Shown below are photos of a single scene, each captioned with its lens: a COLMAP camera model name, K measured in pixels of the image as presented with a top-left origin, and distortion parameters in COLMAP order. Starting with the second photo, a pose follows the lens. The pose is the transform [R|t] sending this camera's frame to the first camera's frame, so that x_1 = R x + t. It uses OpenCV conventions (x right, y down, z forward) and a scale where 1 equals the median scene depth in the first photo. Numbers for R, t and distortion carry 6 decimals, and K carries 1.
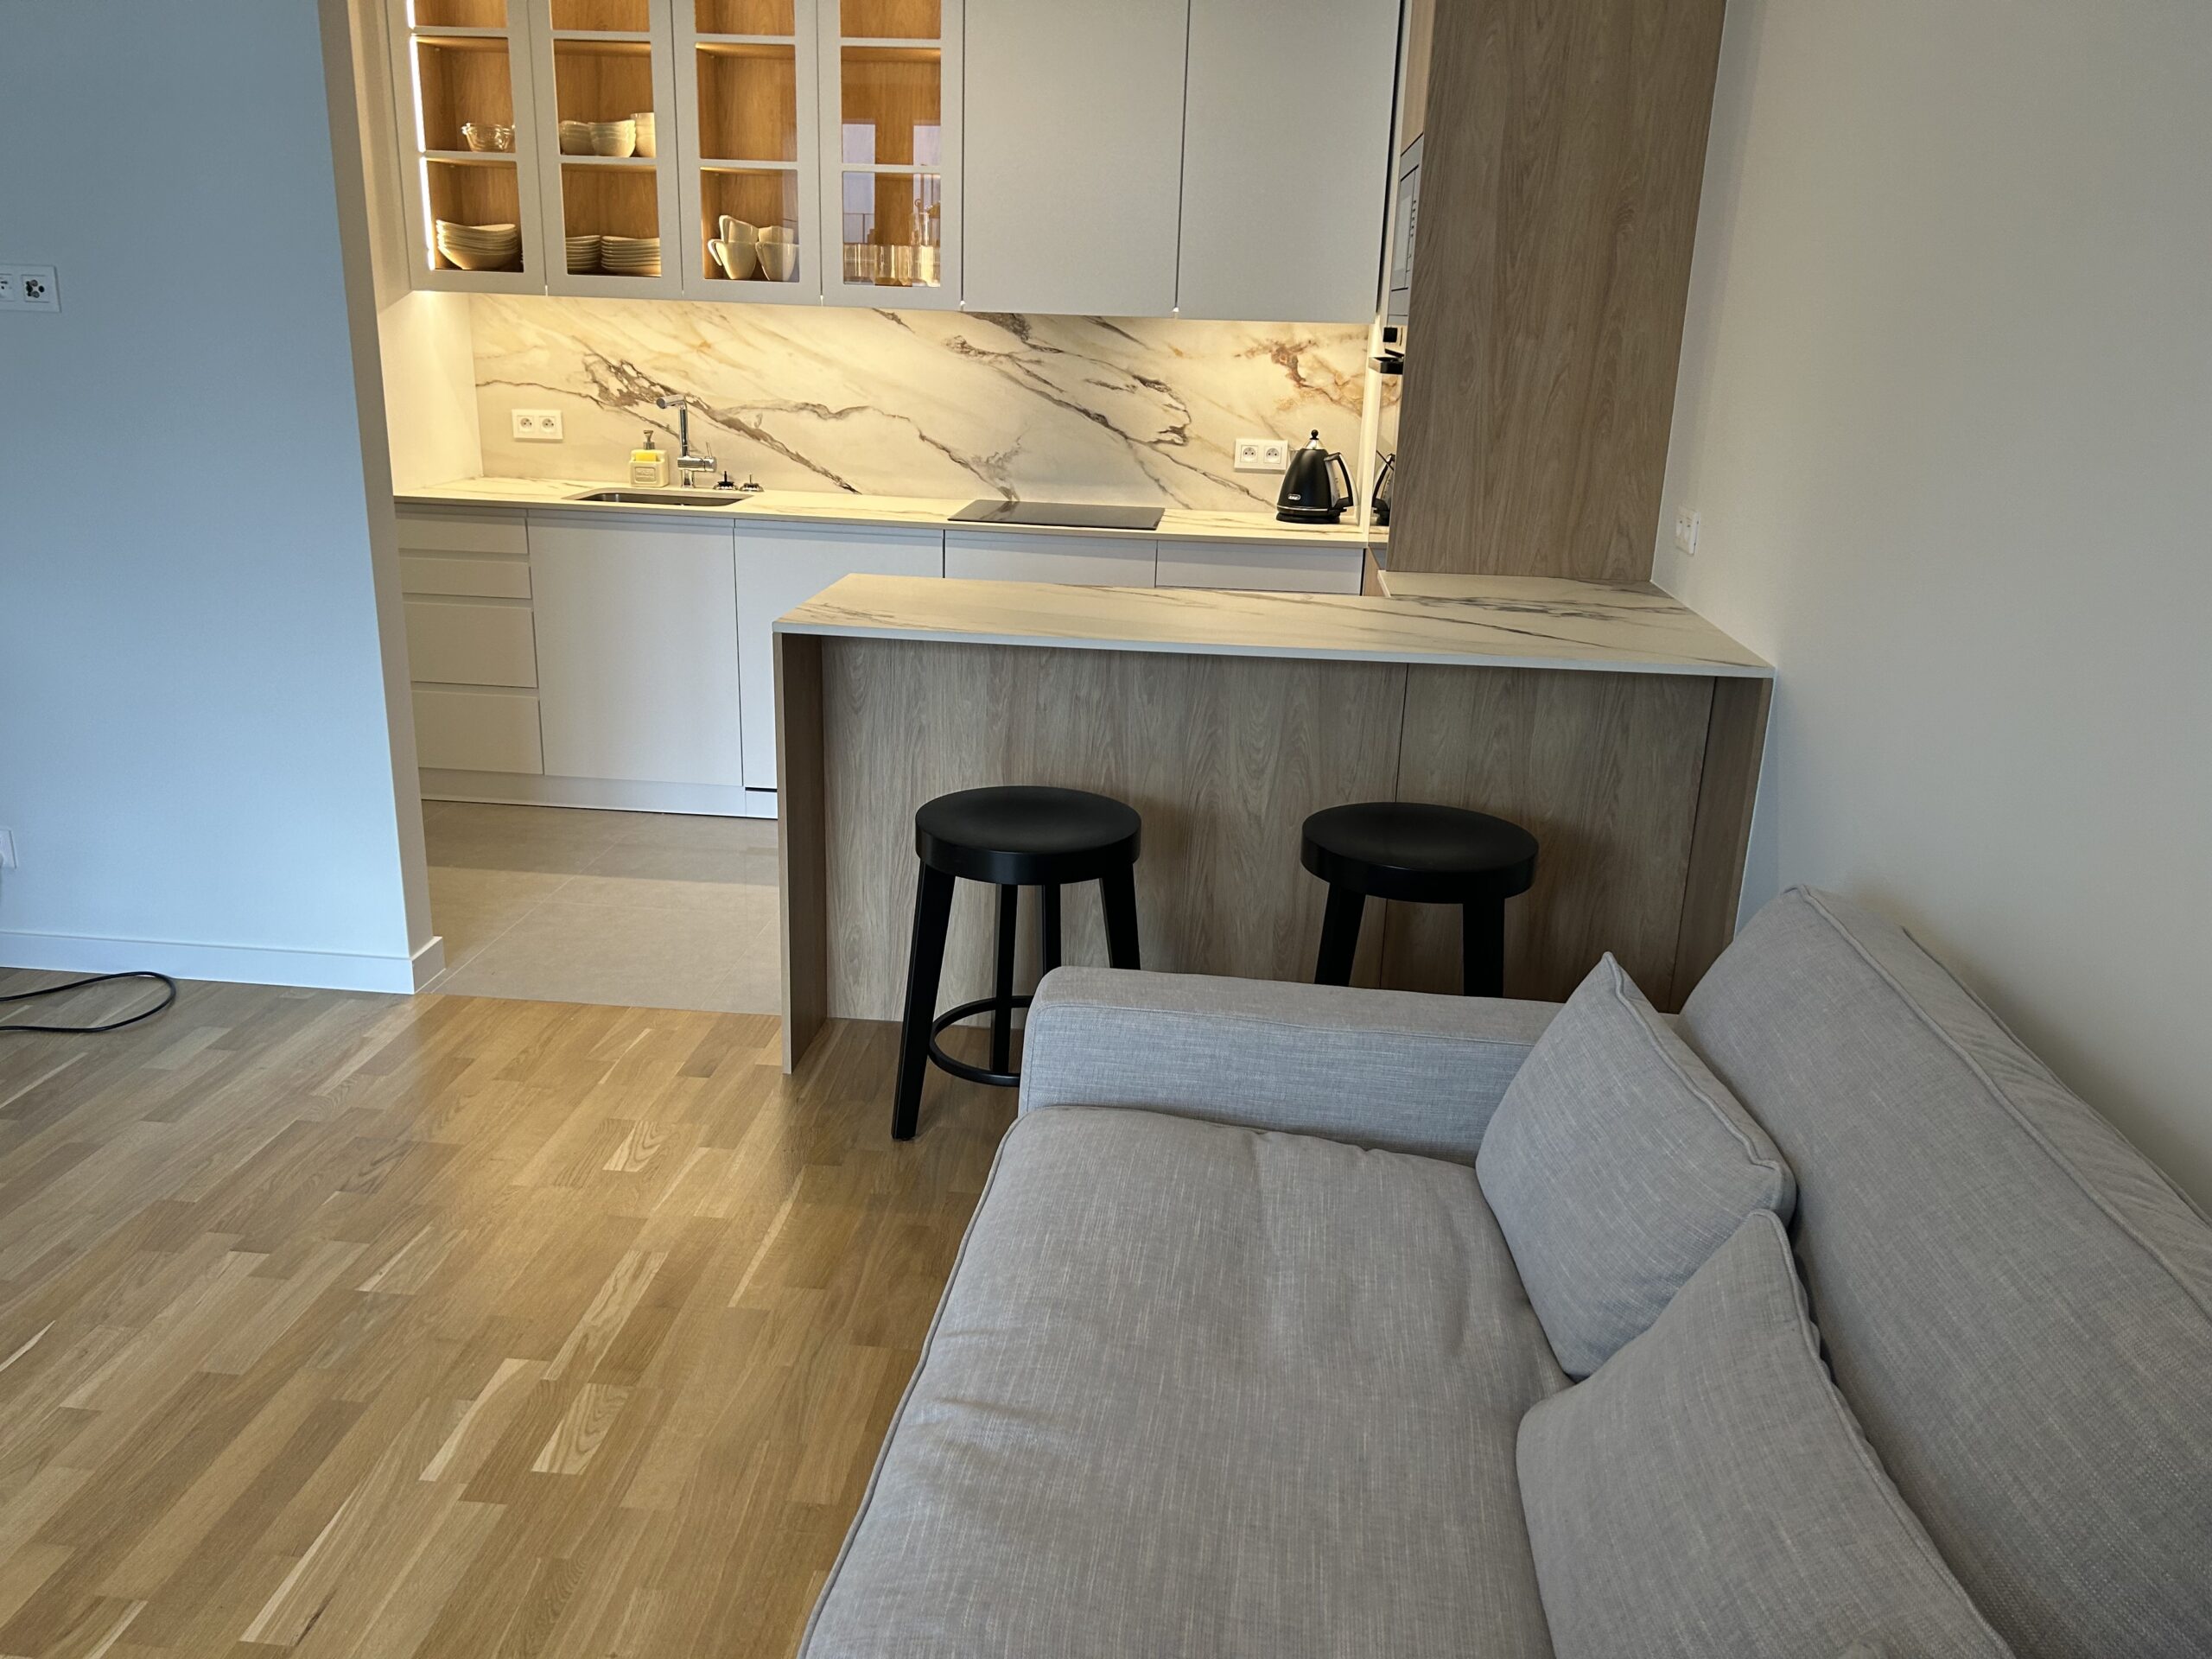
lens RADIAL K [[1656.2, 0, 1099.4], [0, 1656.2, 816.7], [0, 0, 1]] dist [0.056774, -0.069270]
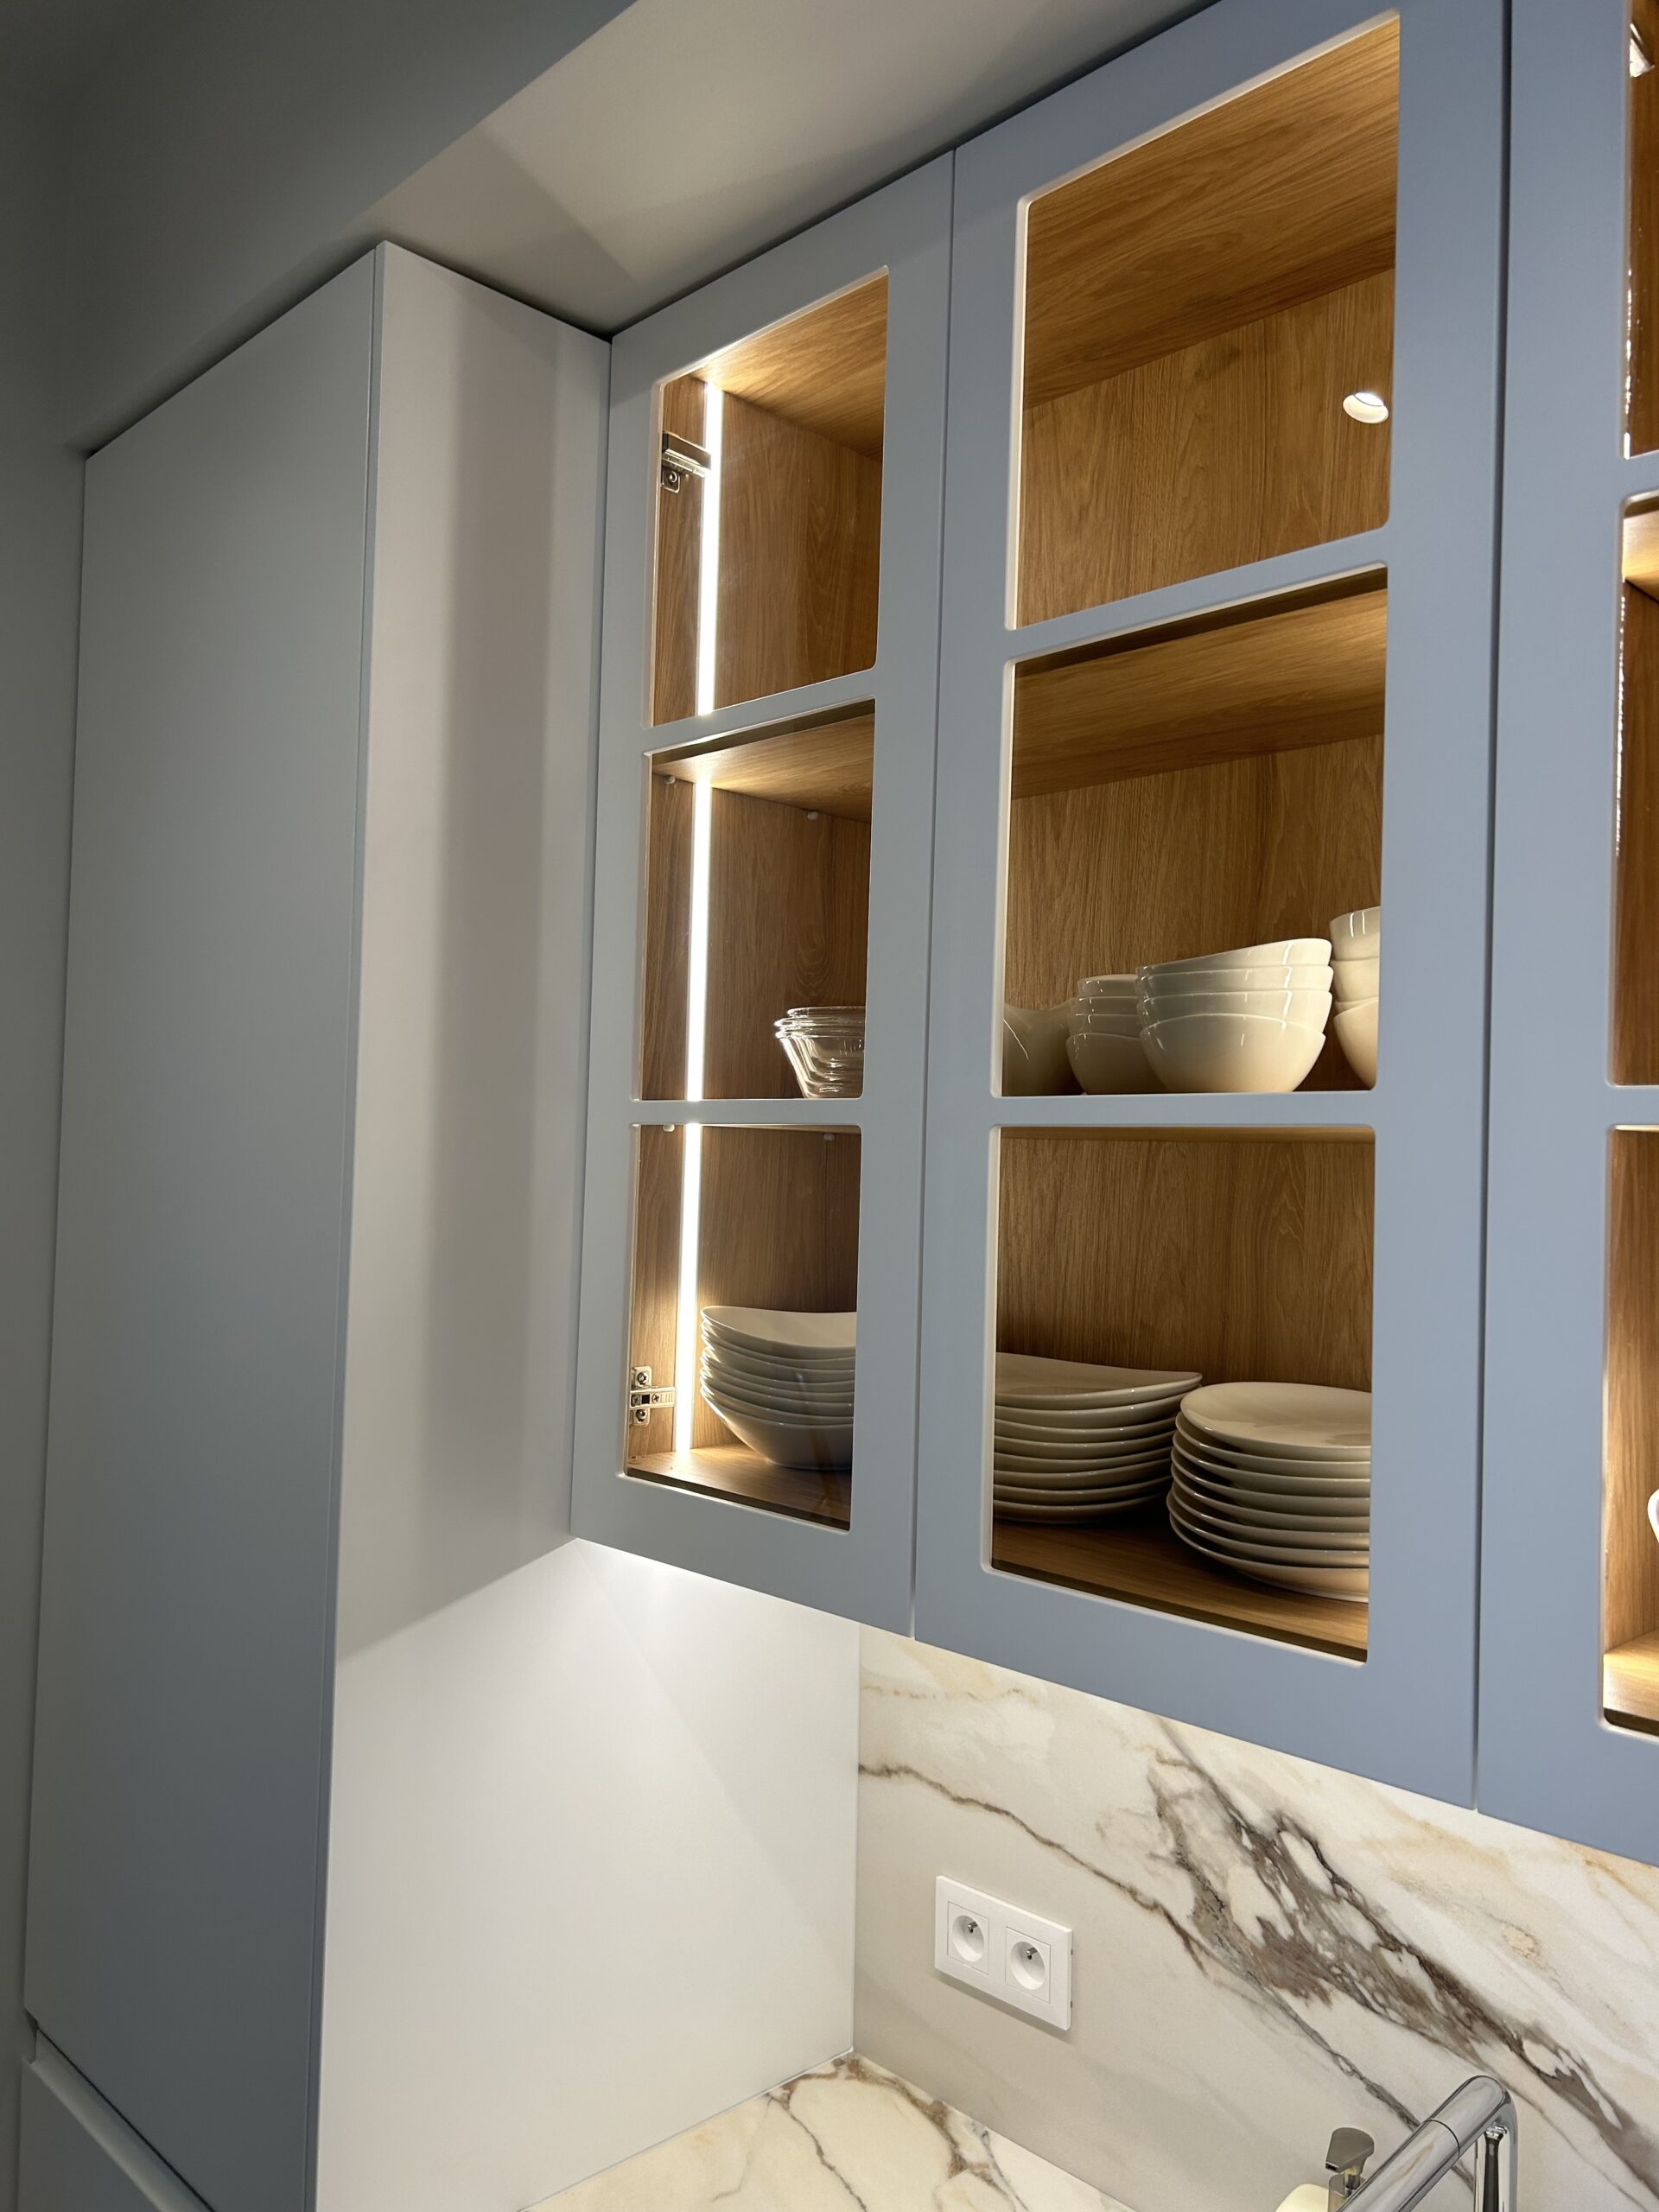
lens RADIAL K [[1656.2, 0, 833.7], [0, 1656.2, 1120.0], [0, 0, 1]] dist [0.056774, -0.069270]
pose [[0.761804, -0.029606, -0.647130, -0.173014], [-0.193346, 0.943033, -0.270751, -0.301312], [0.618281, 0.331379, 0.712683, 0.760368]]
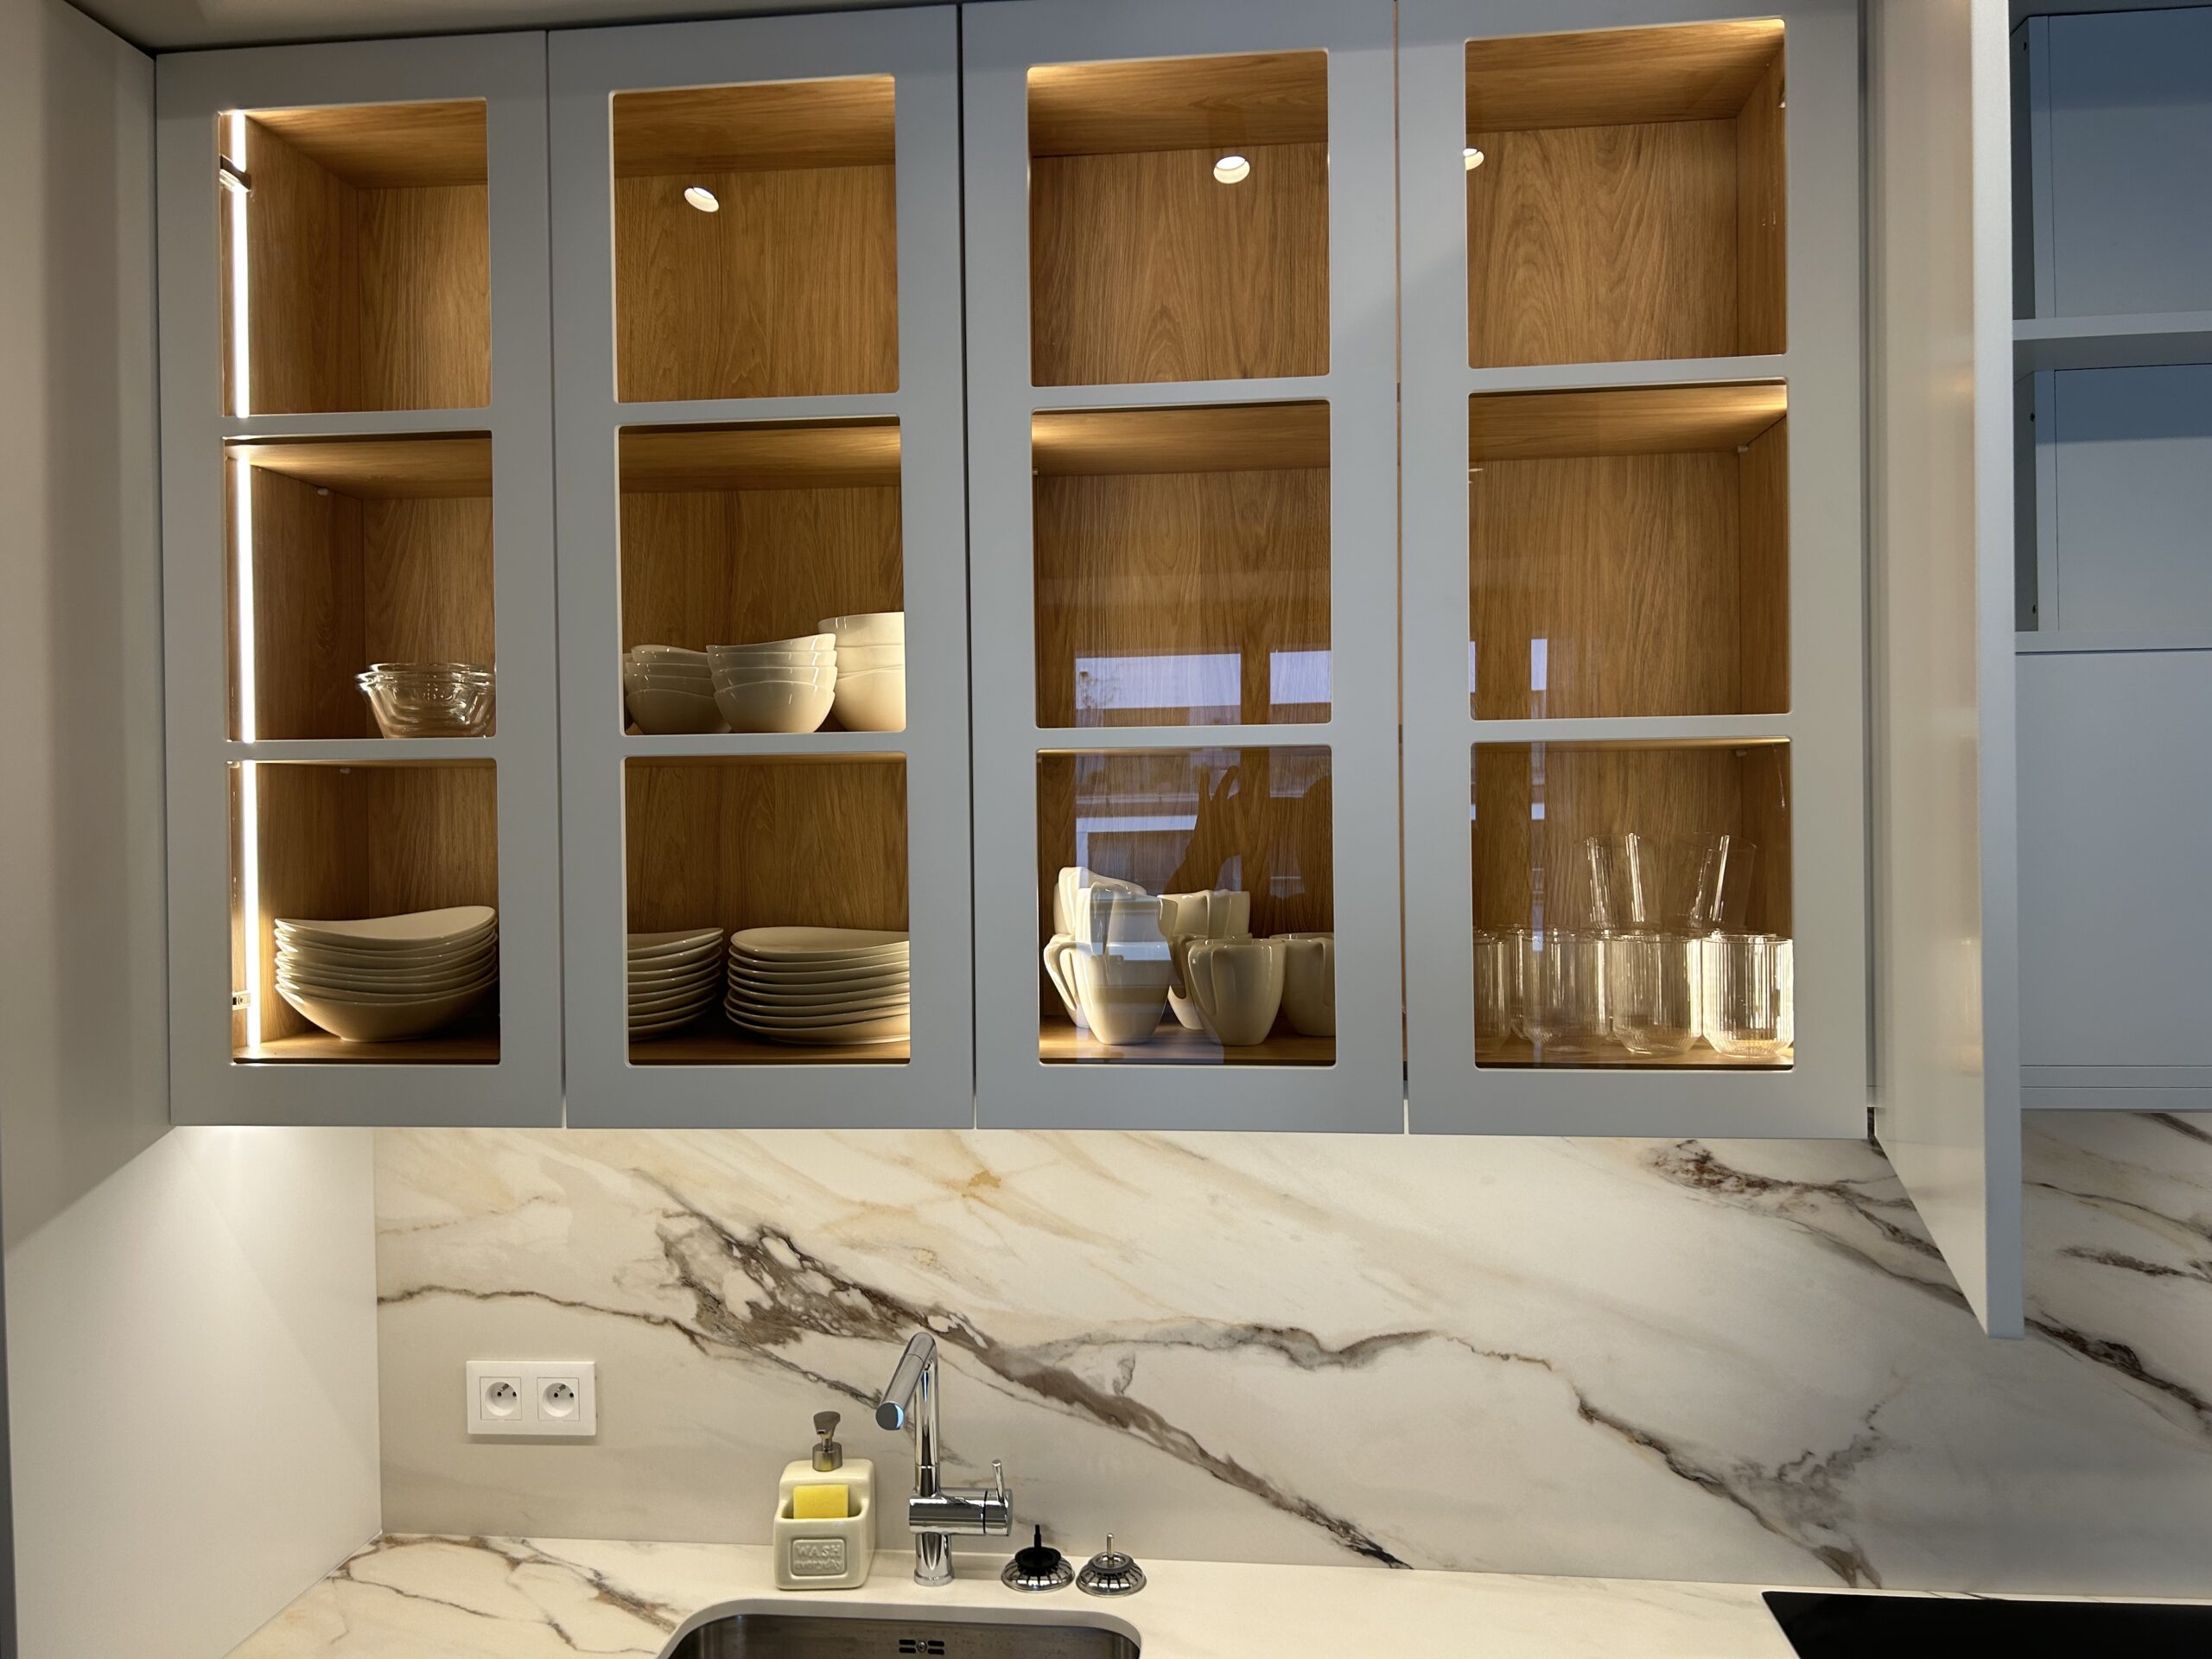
lens RADIAL K [[1656.2, 0, 1100.0], [0, 1656.2, 821.7], [0, 0, 1]] dist [0.056774, -0.069270]
pose [[0.998782, -0.045663, -0.018667, -0.204994], [0.038405, 0.957244, -0.286720, -0.258643], [0.030961, 0.285654, 0.957833, 0.635168]]
